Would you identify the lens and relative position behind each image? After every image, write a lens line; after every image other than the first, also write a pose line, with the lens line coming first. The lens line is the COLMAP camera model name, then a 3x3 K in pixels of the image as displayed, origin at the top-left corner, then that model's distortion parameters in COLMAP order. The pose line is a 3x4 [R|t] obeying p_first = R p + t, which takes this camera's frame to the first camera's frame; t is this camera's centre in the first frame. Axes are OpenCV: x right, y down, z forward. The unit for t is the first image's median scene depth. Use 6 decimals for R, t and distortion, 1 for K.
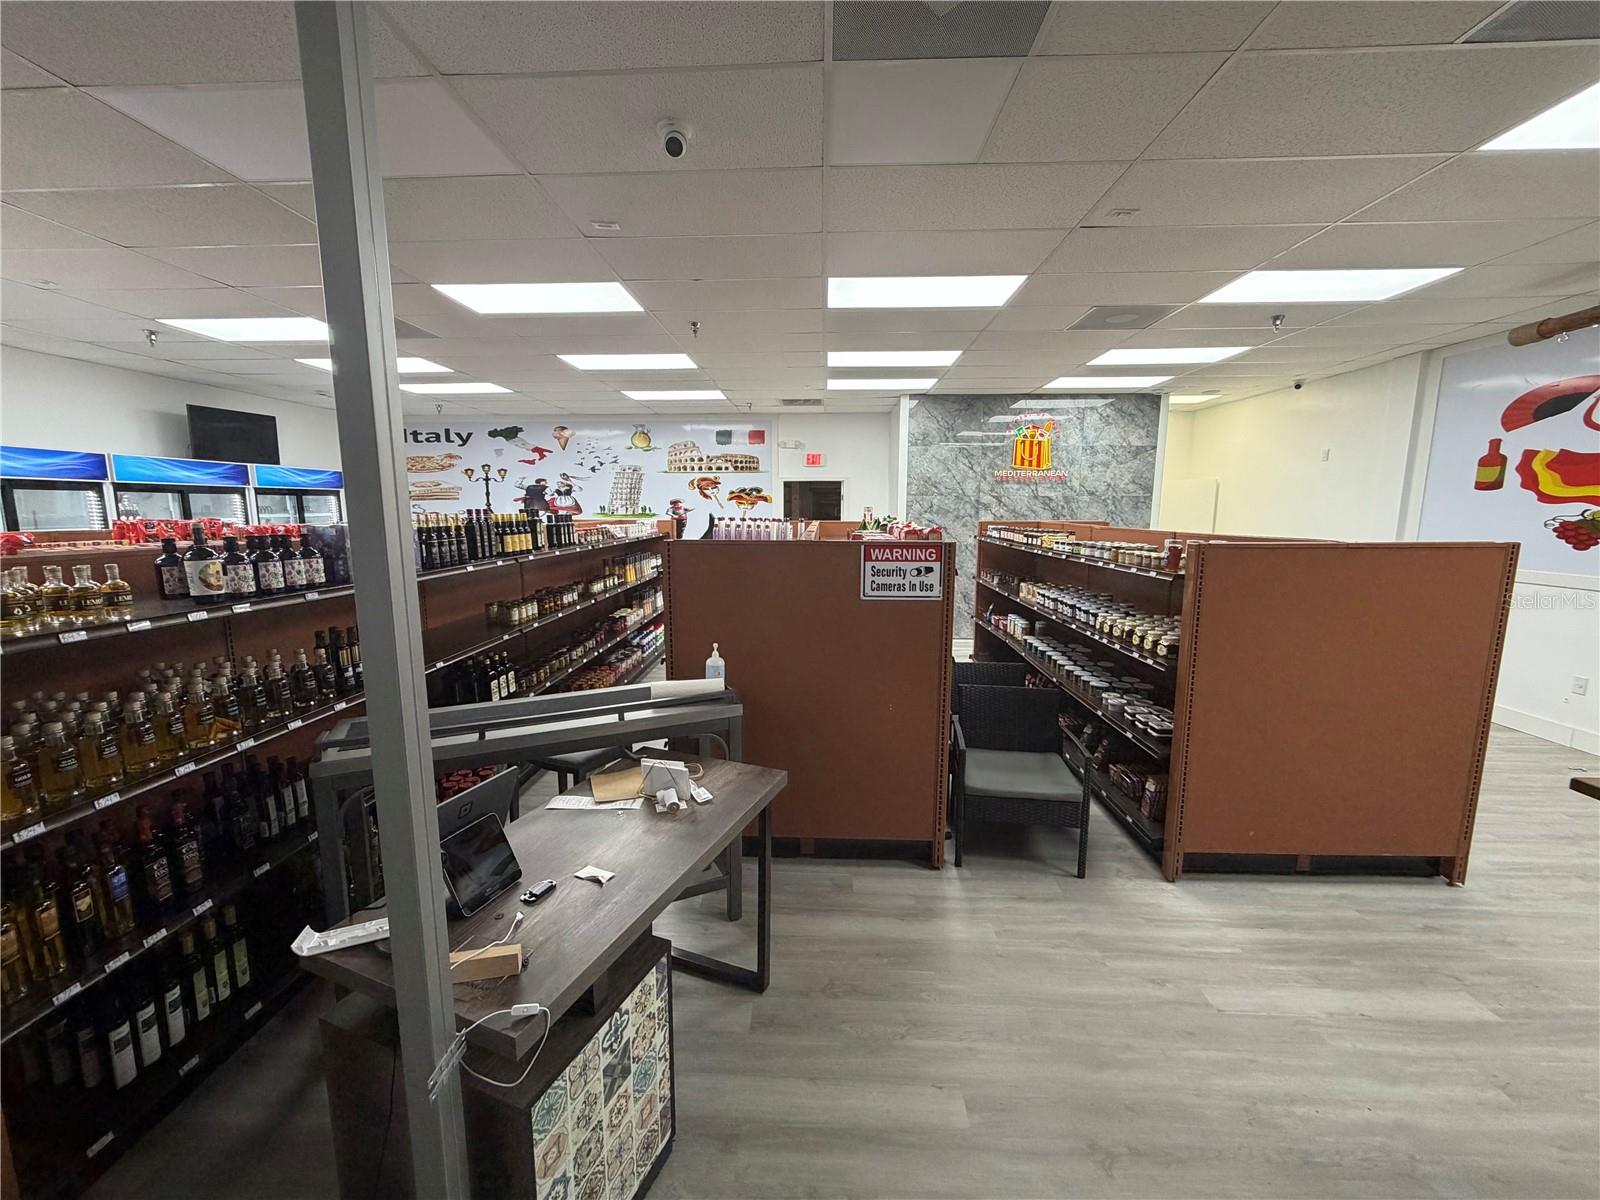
lens RADIAL K [[636.5, 0, 794.4], [0, 636.5, 602.1], [0, 0, 1]] dist [-0.000241, -0.000141]
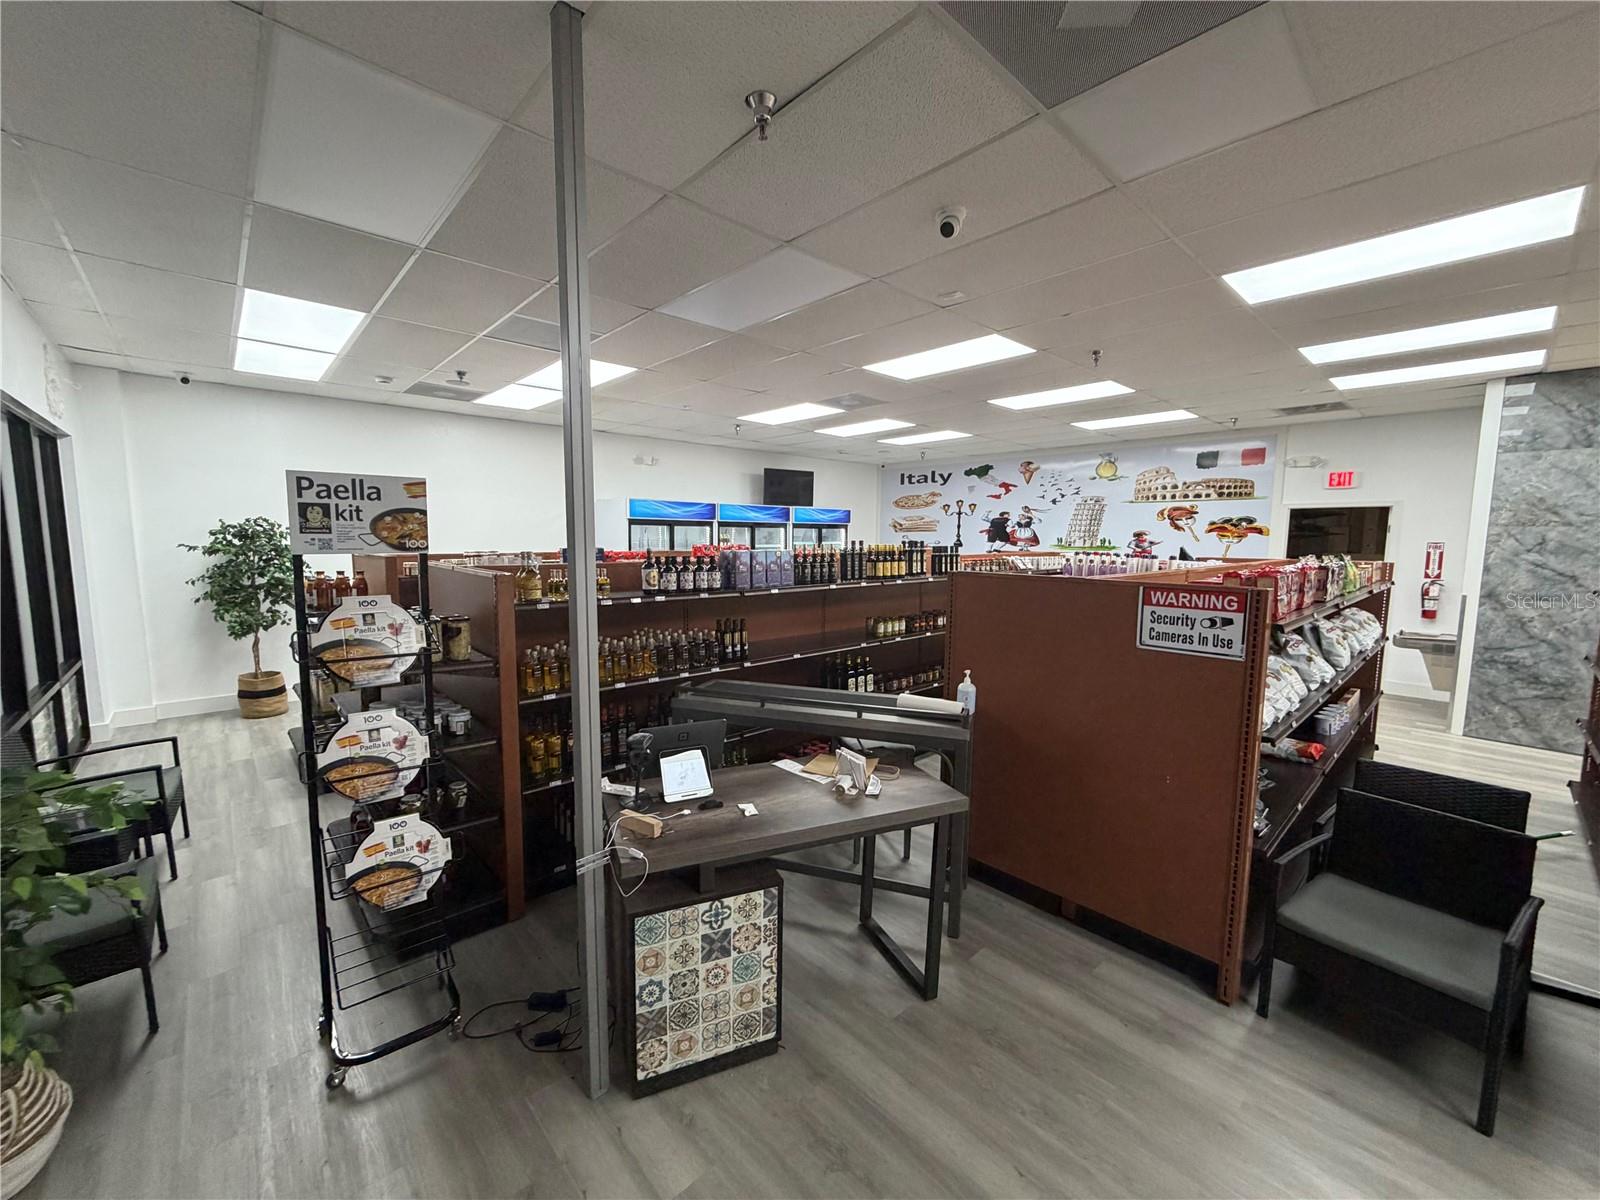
lens RADIAL K [[636.5, 0, 794.5], [0, 636.5, 602.1], [0, 0, 1]] dist [-0.000241, -0.000141]
pose [[0.708274, 0.078602, -0.701548, 0.257994], [-0.111551, 0.993758, -0.001279, -0.008595], [0.697068, 0.079165, 0.712621, 0.023491]]
